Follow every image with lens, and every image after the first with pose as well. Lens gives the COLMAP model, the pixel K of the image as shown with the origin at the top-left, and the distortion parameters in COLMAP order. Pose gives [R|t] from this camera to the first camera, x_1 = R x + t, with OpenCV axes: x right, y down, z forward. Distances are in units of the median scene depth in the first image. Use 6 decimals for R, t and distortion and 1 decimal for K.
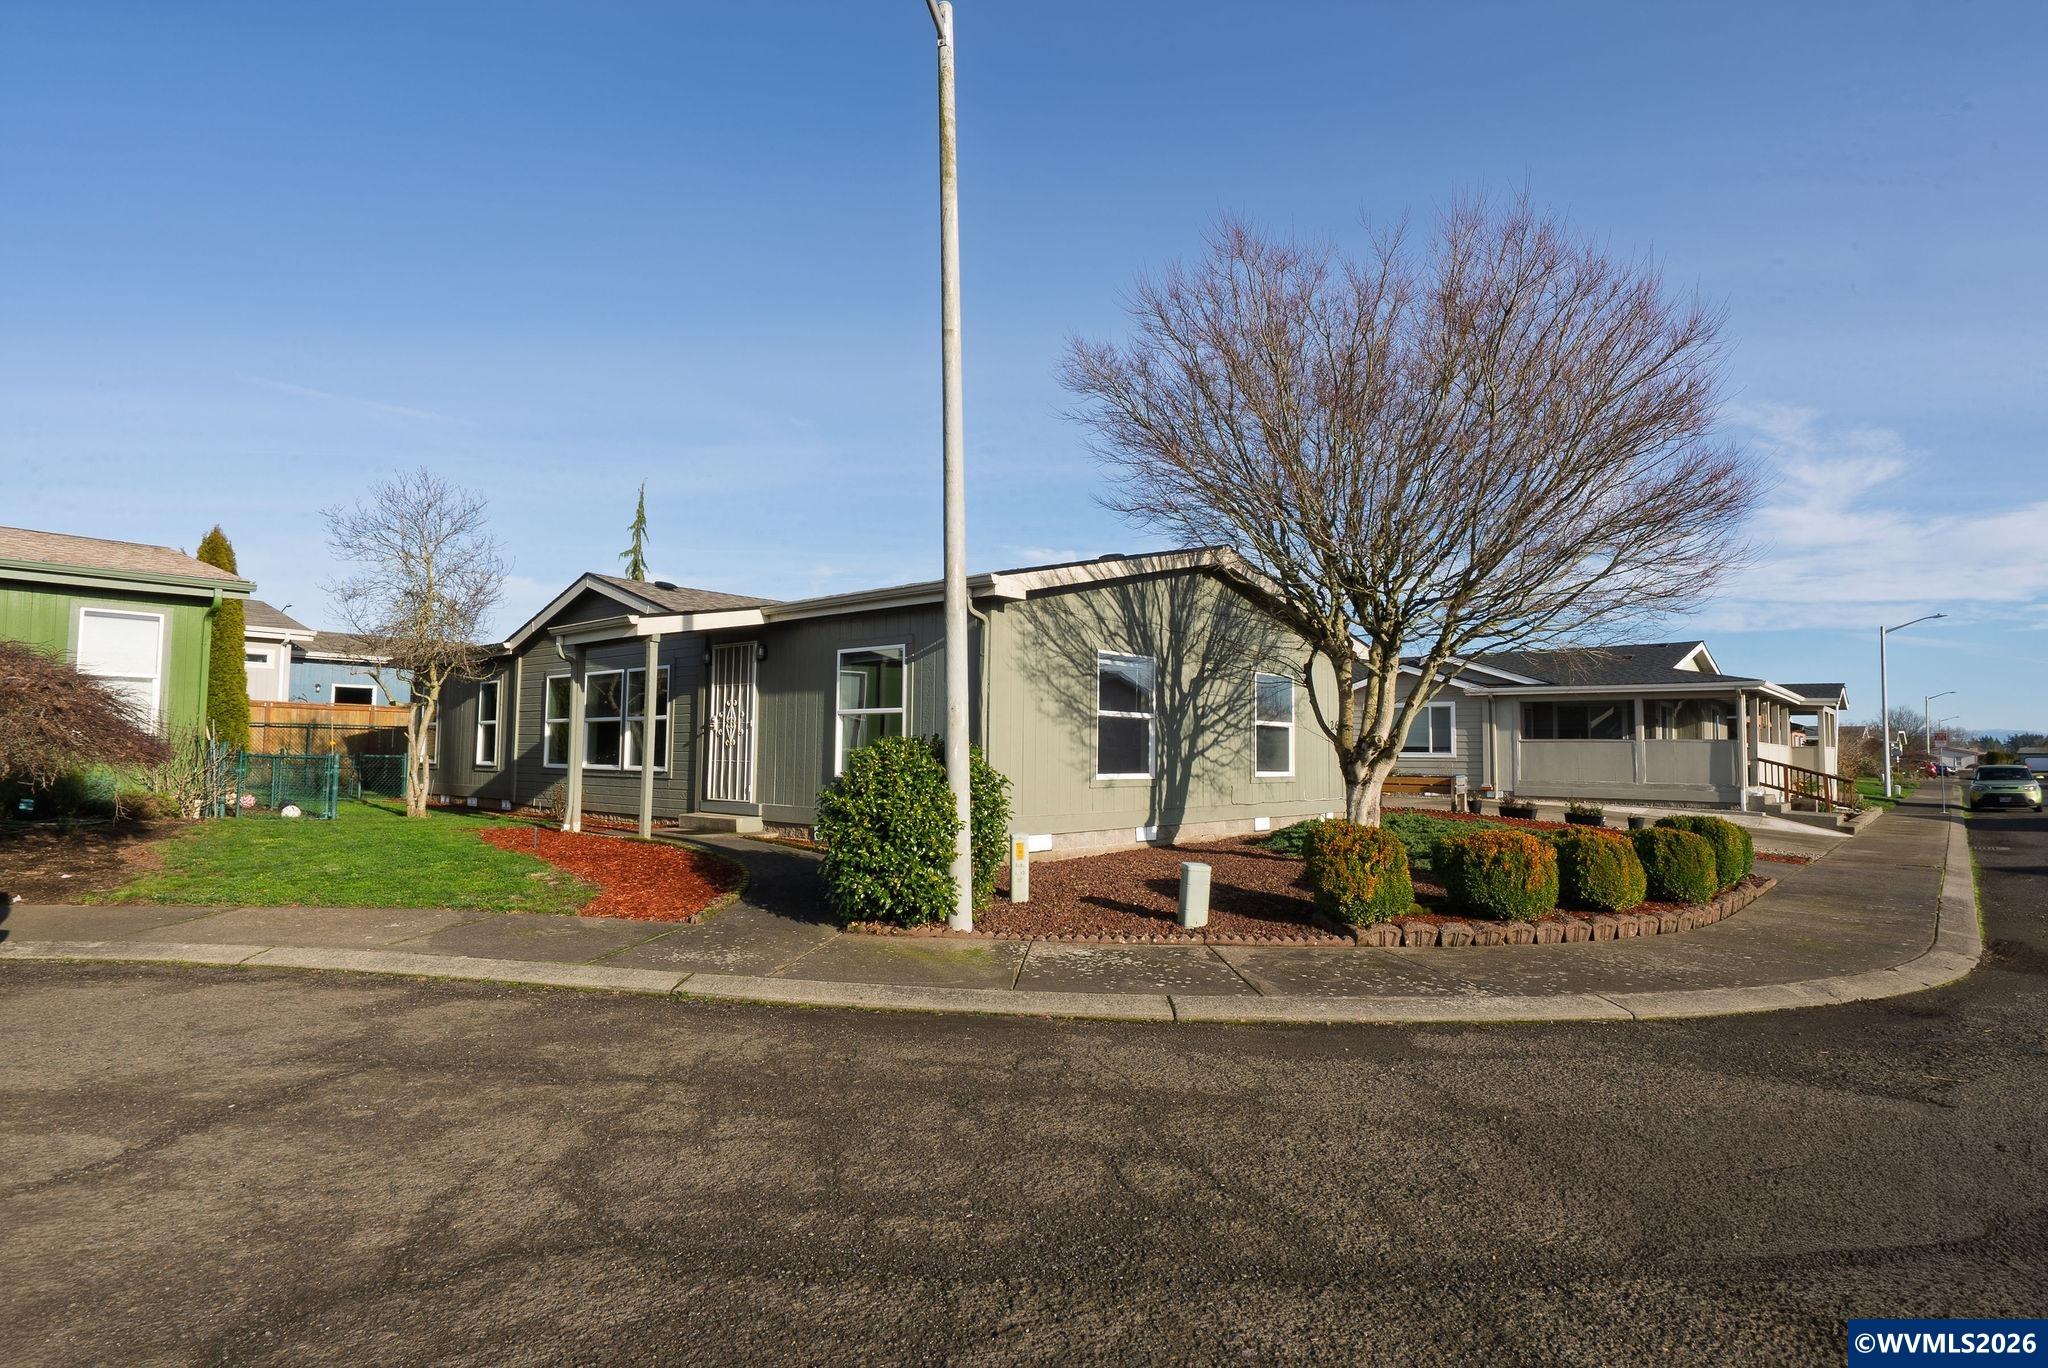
lens RADIAL K [[1044.9, 0, 1024.0], [0, 1044.9, 684.0], [0, 0, 1]] dist [-0.001371, -0.000143]
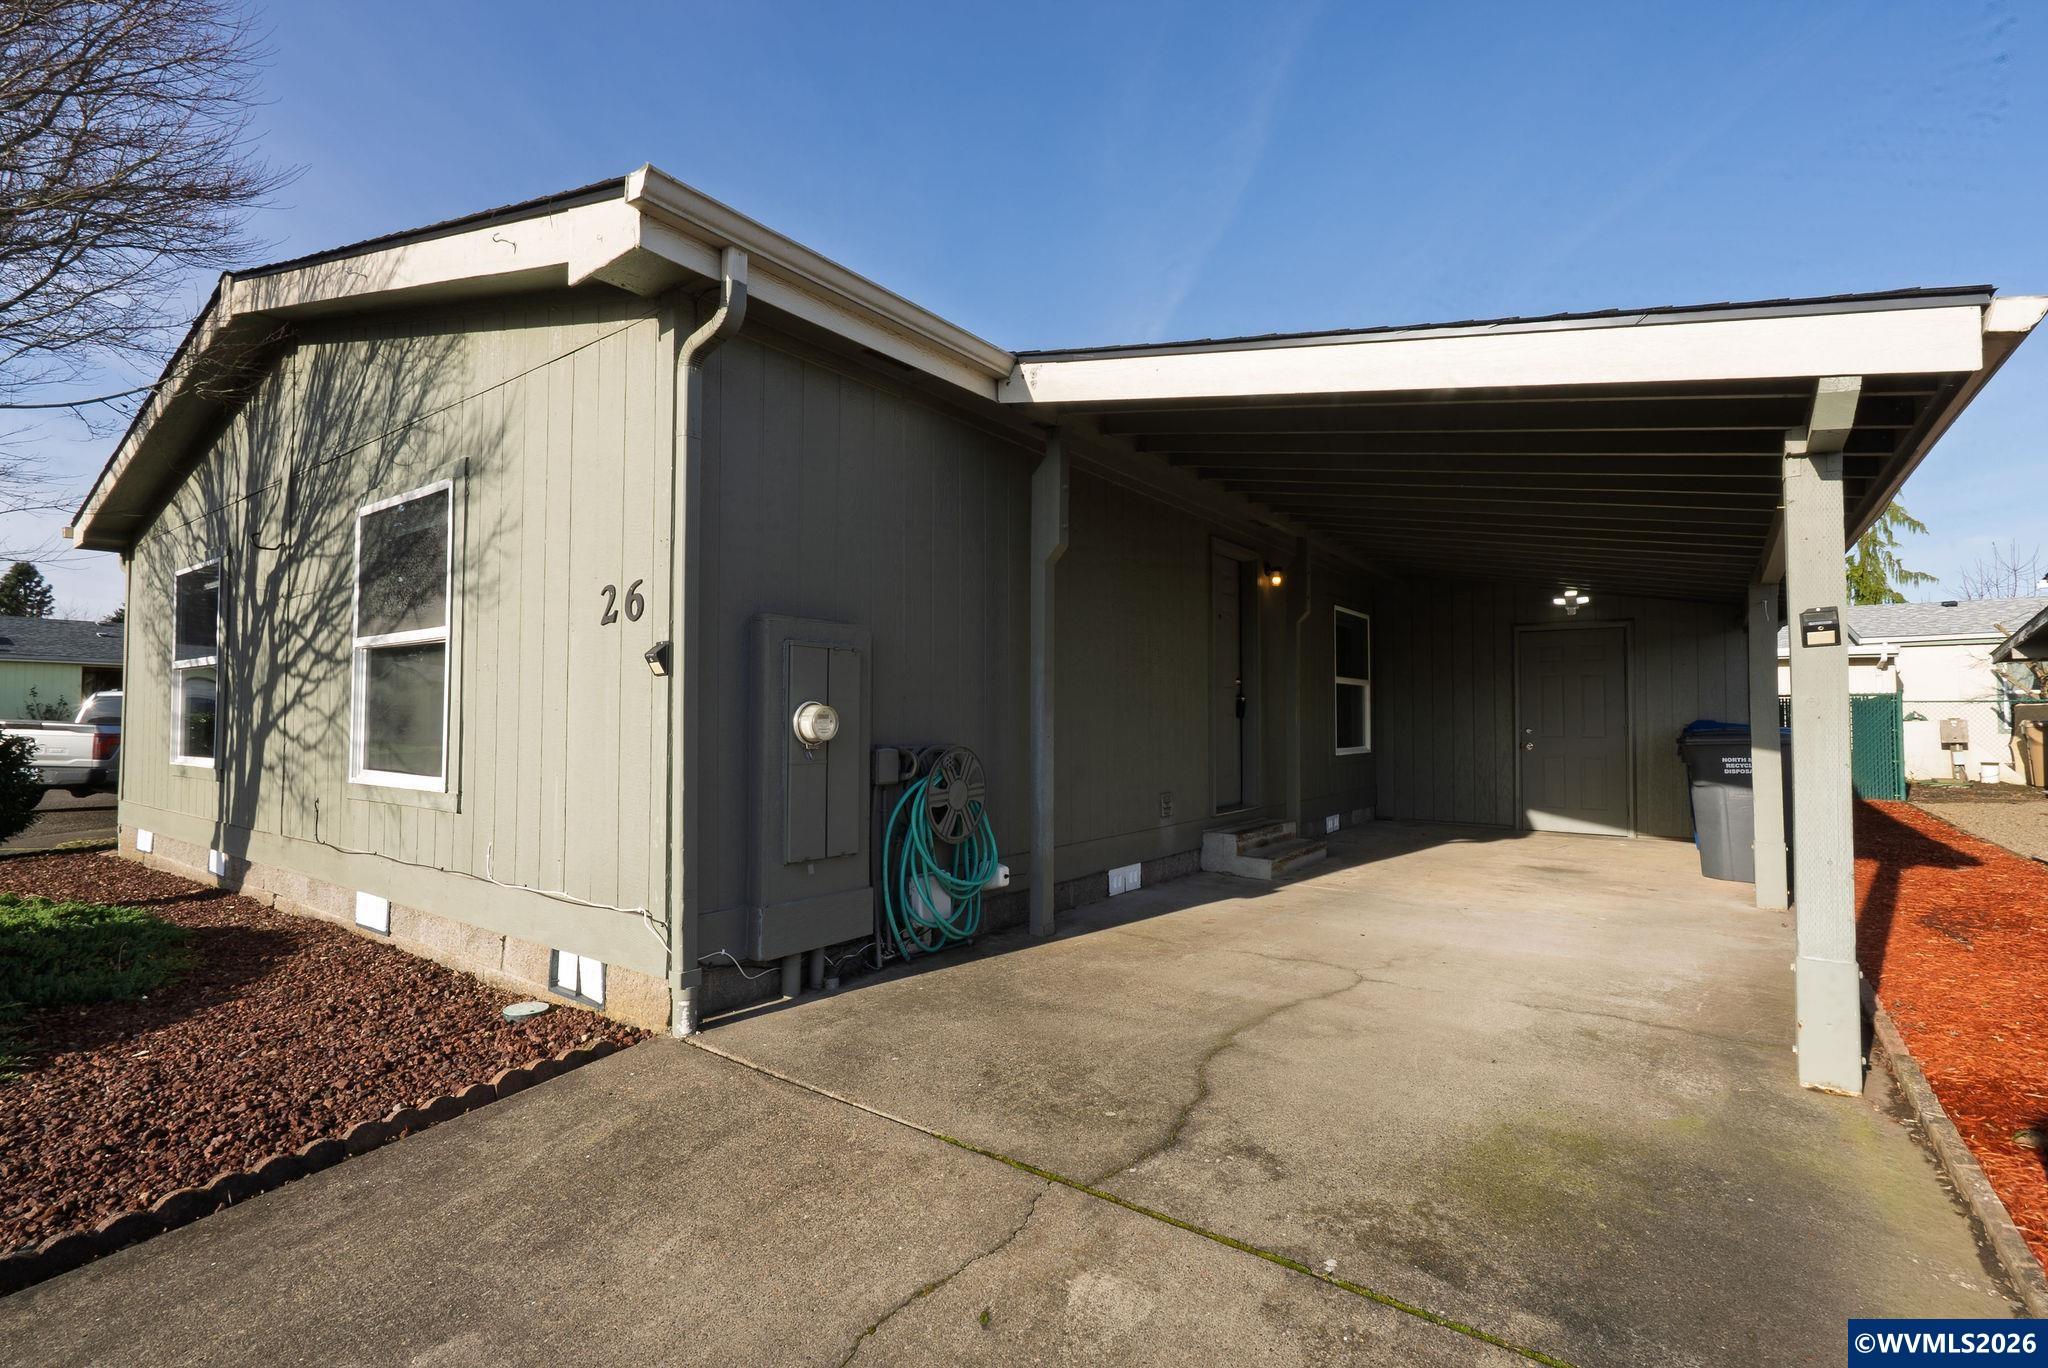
lens RADIAL K [[945.9, 0, 1024.0], [0, 945.9, 684.0], [0, 0, 1]] dist [-0.002377, -0.000705]
pose [[0.086288, -0.049473, -0.995041, 0.657709], [0.066164, 0.996846, -0.043825, 0.094053], [0.994071, -0.062055, 0.089289, 1.349548]]
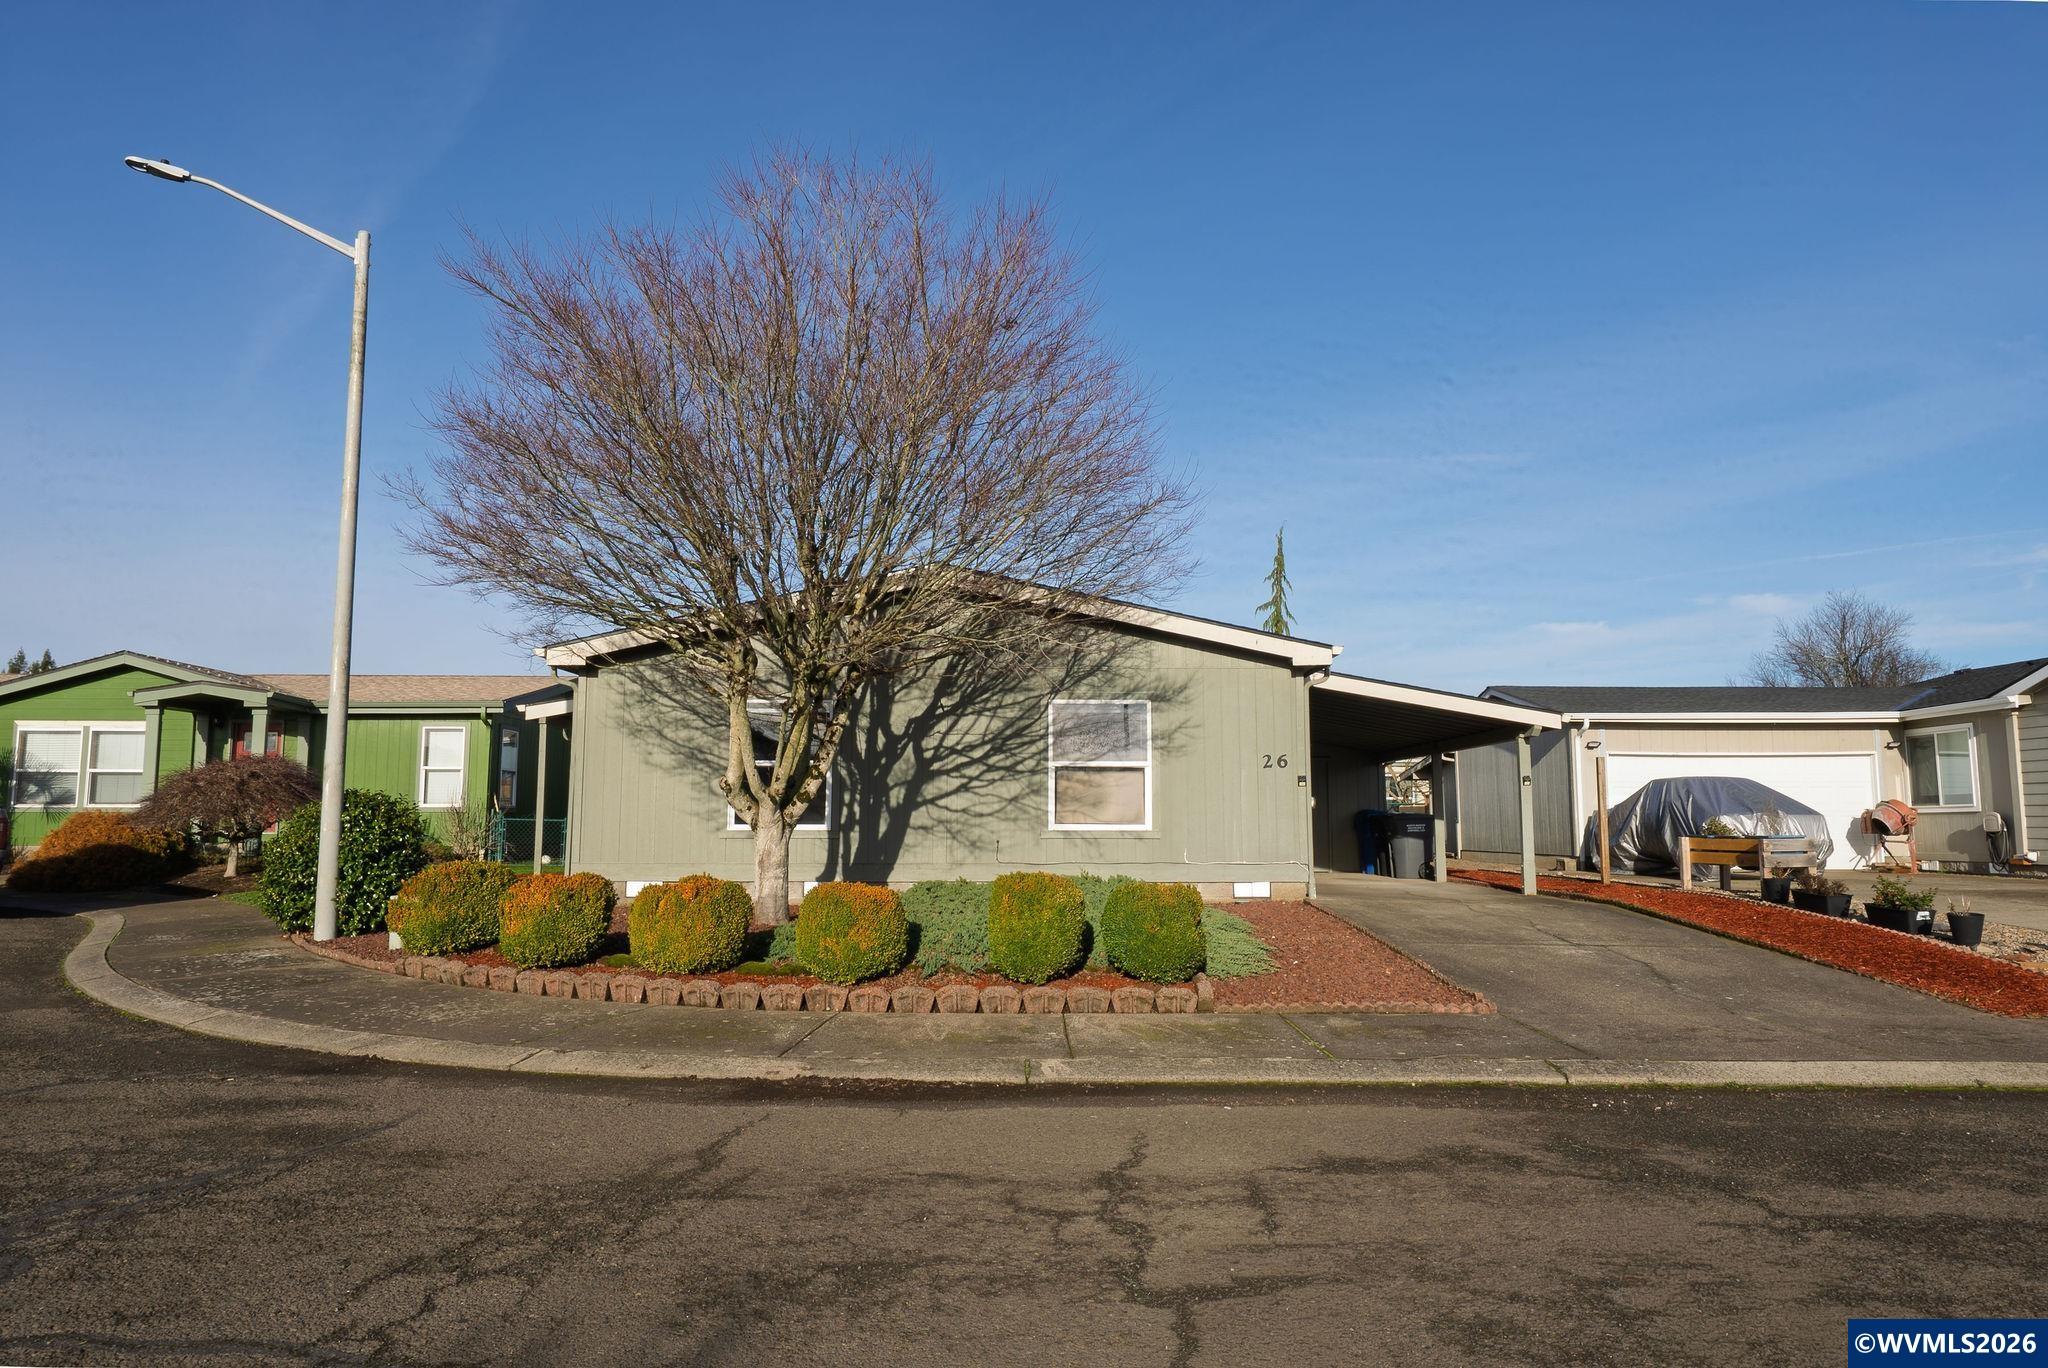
lens RADIAL K [[1256.4, 0, 1024.0], [0, 1256.4, 684.0], [0, 0, 1]] dist [-0.002384, -0.000403]
pose [[0.666645, -0.093600, -0.739475, 1.043164], [0.056393, 0.995574, -0.075177, 0.053310], [0.743239, 0.008415, 0.668973, 0.363351]]
